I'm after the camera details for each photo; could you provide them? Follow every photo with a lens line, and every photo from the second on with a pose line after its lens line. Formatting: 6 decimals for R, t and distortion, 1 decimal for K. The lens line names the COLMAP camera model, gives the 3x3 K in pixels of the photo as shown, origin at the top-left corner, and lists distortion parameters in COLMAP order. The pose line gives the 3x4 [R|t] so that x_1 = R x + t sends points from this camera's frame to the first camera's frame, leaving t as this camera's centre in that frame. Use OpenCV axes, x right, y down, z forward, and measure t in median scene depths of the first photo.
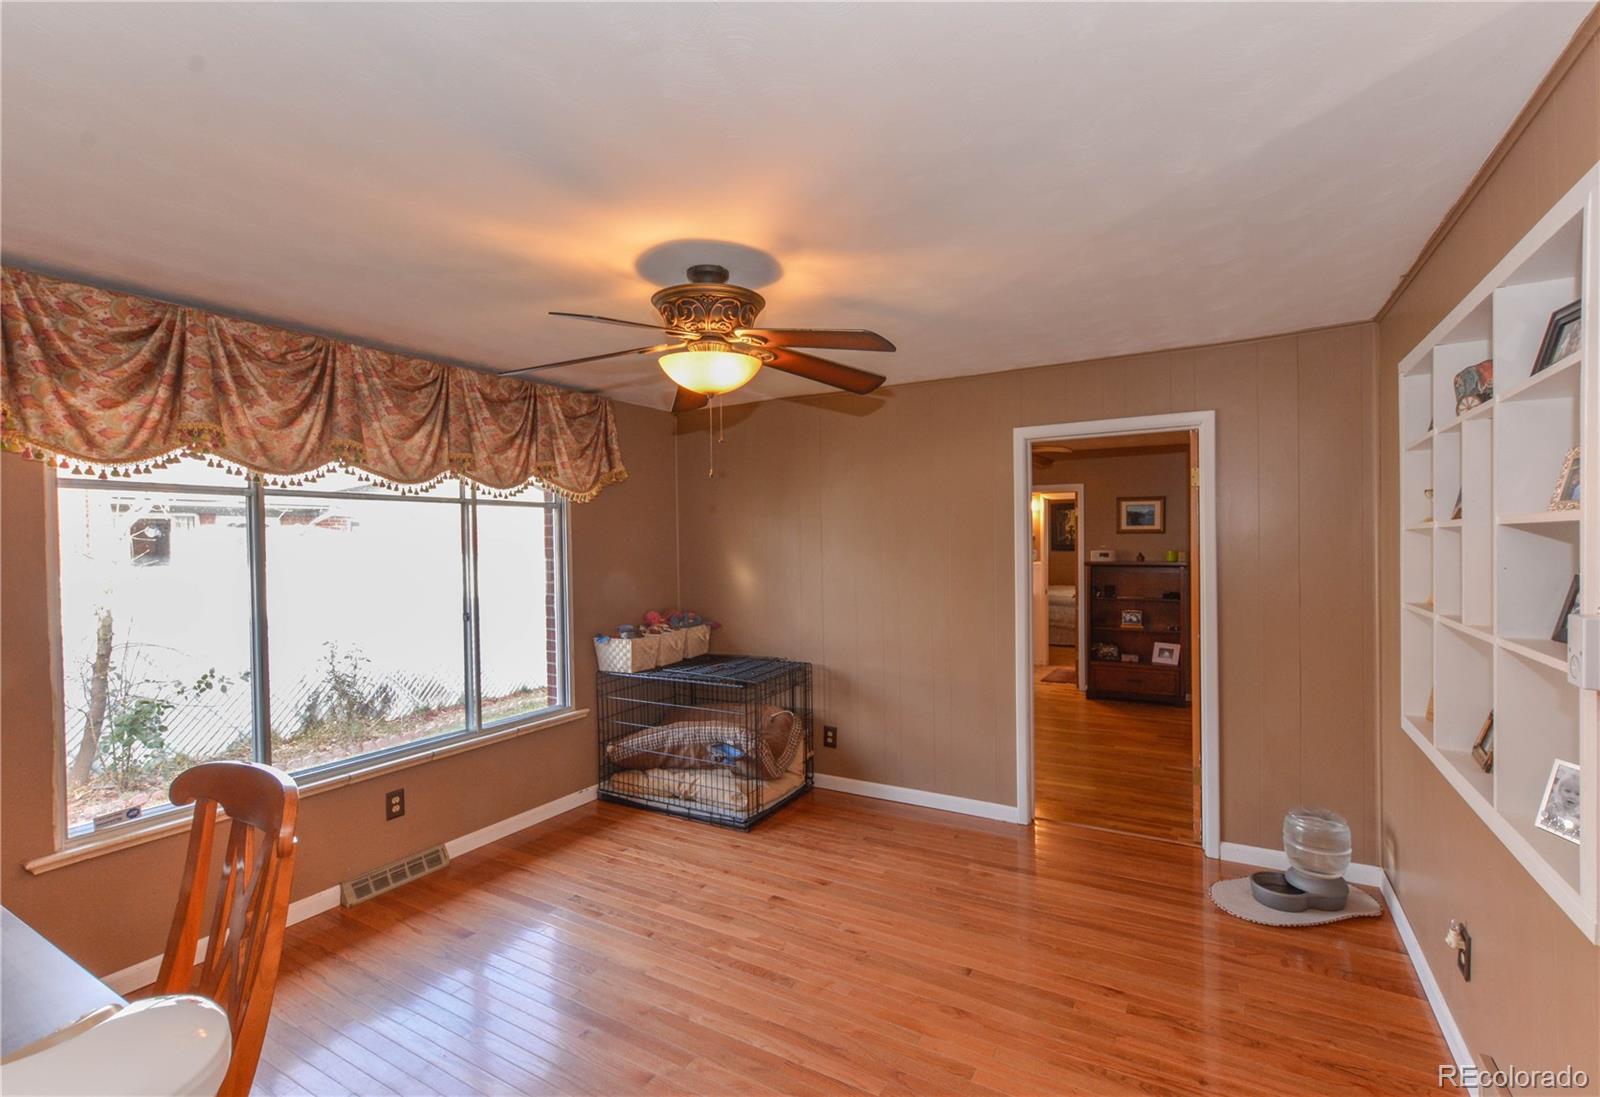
lens RADIAL K [[725.7, 0, 813.4], [0, 725.7, 544.4], [0, 0, 1]] dist [0.001091, -0.000120]
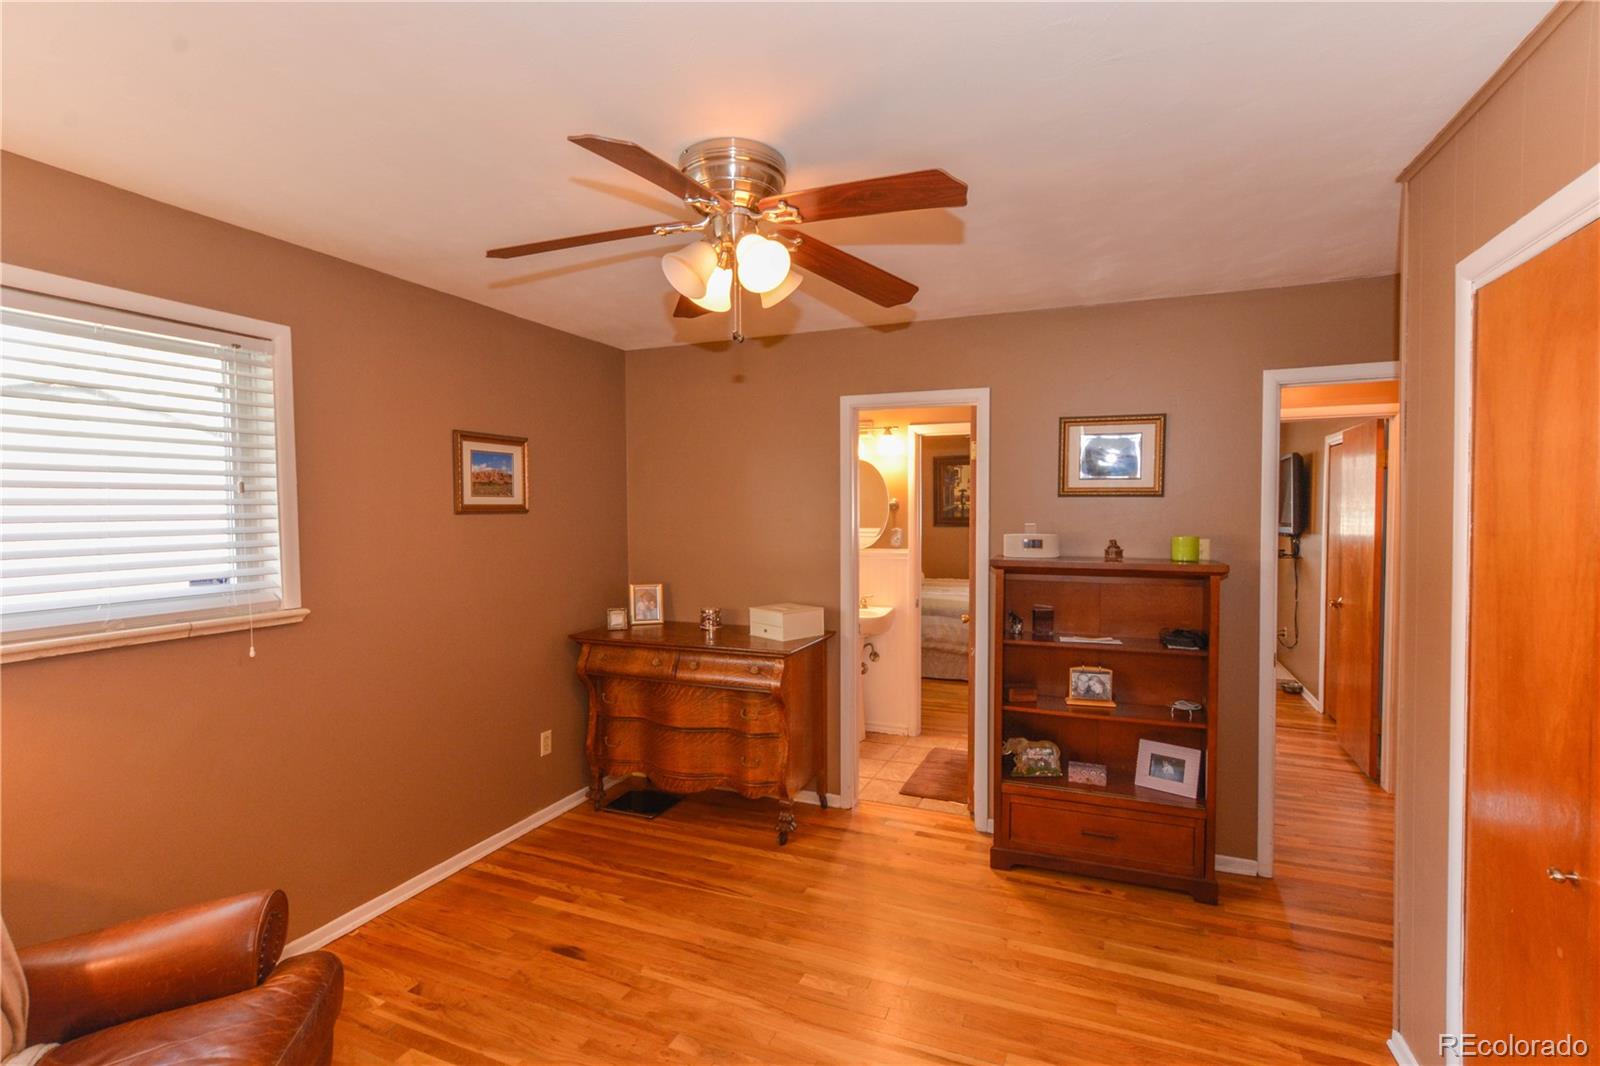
lens RADIAL K [[750.9, 0, 793.9], [0, 750.9, 524.6], [0, 0, 1]] dist [0.001547, 0.000133]
pose [[0.992567, 0.004255, 0.121625, 0.194106], [-0.006431, 0.999826, 0.017502, -0.004348], [-0.121529, -0.018154, 0.992422, 0.548382]]
